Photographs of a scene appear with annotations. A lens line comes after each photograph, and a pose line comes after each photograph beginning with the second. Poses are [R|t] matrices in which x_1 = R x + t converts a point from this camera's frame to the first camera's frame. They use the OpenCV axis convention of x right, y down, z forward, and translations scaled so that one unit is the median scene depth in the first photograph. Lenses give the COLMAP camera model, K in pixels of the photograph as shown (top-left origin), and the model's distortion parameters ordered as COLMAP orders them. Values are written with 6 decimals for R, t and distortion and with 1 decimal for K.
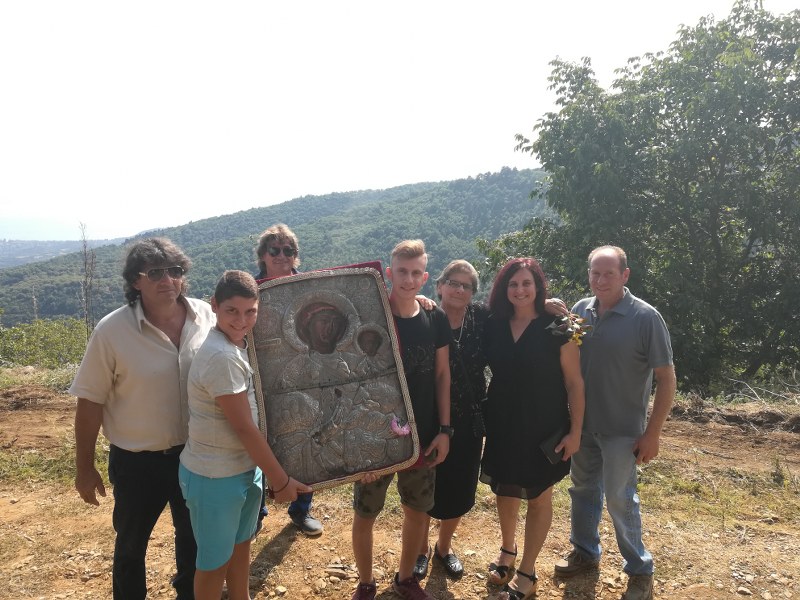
lens RADIAL K [[618.2, 0, 398.5], [0, 618.2, 312.2], [0, 0, 1]] dist [0.055075, -0.077958]
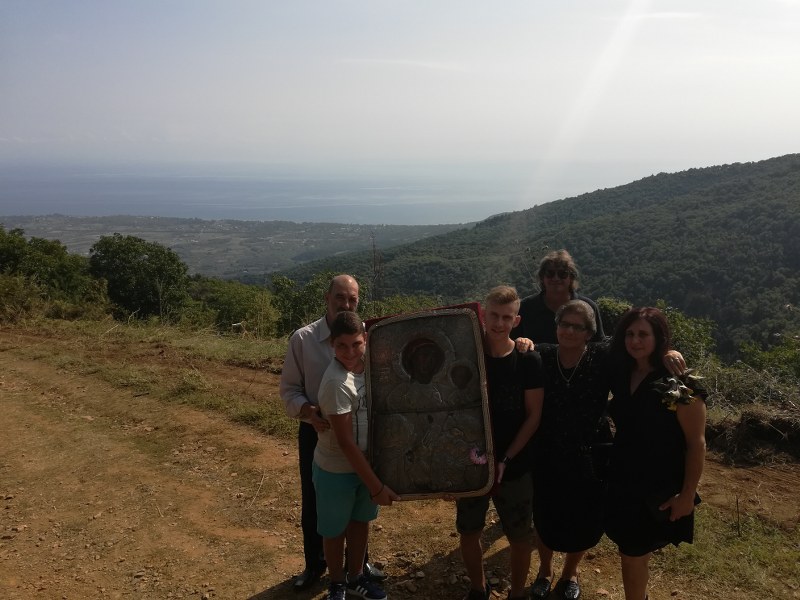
lens RADIAL K [[621.1, 0, 393.8], [0, 621.1, 300.3], [0, 0, 1]] dist [0.106445, -0.177675]
pose [[0.857301, 0.055912, -0.511770, 0.300561], [-0.052177, 0.998403, 0.021671, -0.077193], [0.512164, 0.008124, 0.858849, -0.030507]]
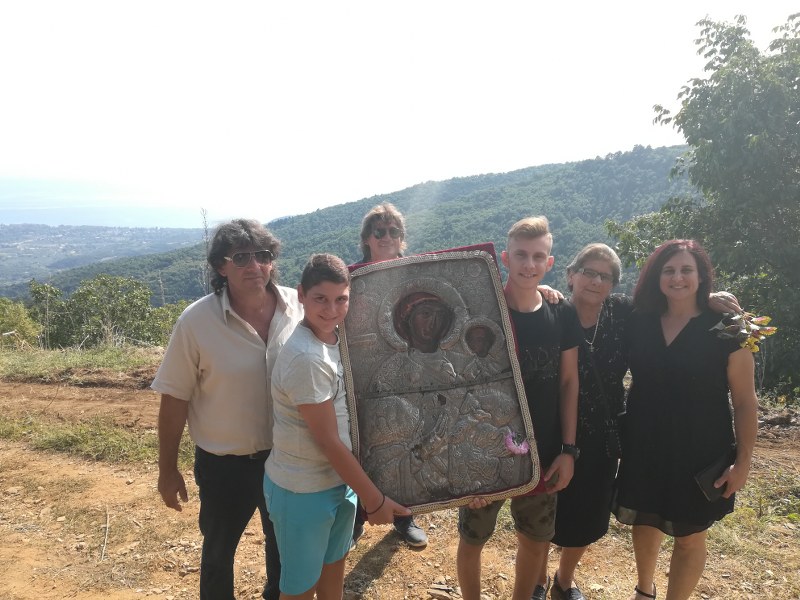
lens RADIAL K [[618.2, 0, 398.5], [0, 618.2, 312.2], [0, 0, 1]] dist [0.055075, -0.077958]
pose [[0.981648, 0.018544, -0.189796, 0.002869], [-0.014133, 0.999598, 0.024566, -0.006372], [0.190176, -0.021433, 0.981516, 0.113519]]
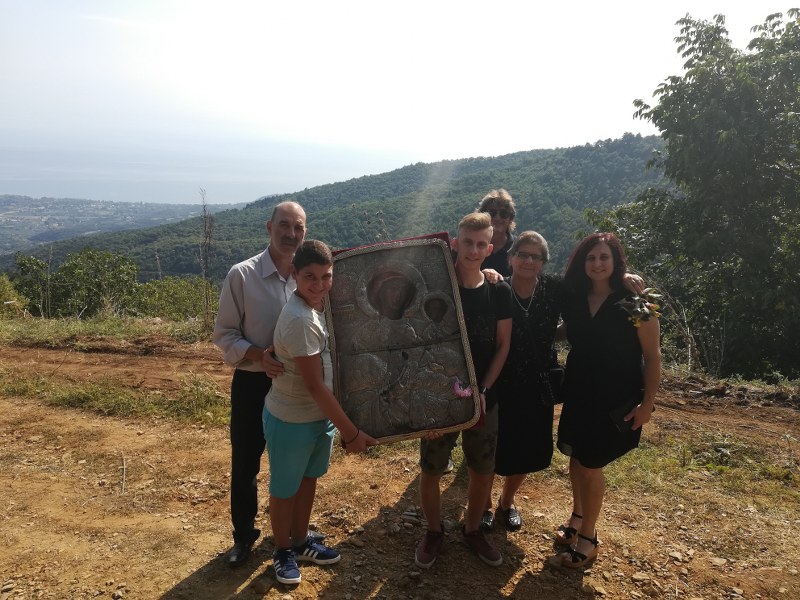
lens RADIAL K [[619.6, 0, 396.7], [0, 619.6, 309.9], [0, 0, 1]] dist [0.053999, -0.076237]
pose [[0.984265, 0.046823, -0.170380, 0.039168], [-0.038994, 0.998037, 0.049013, 0.003494], [0.172340, -0.041598, 0.984159, -0.045548]]
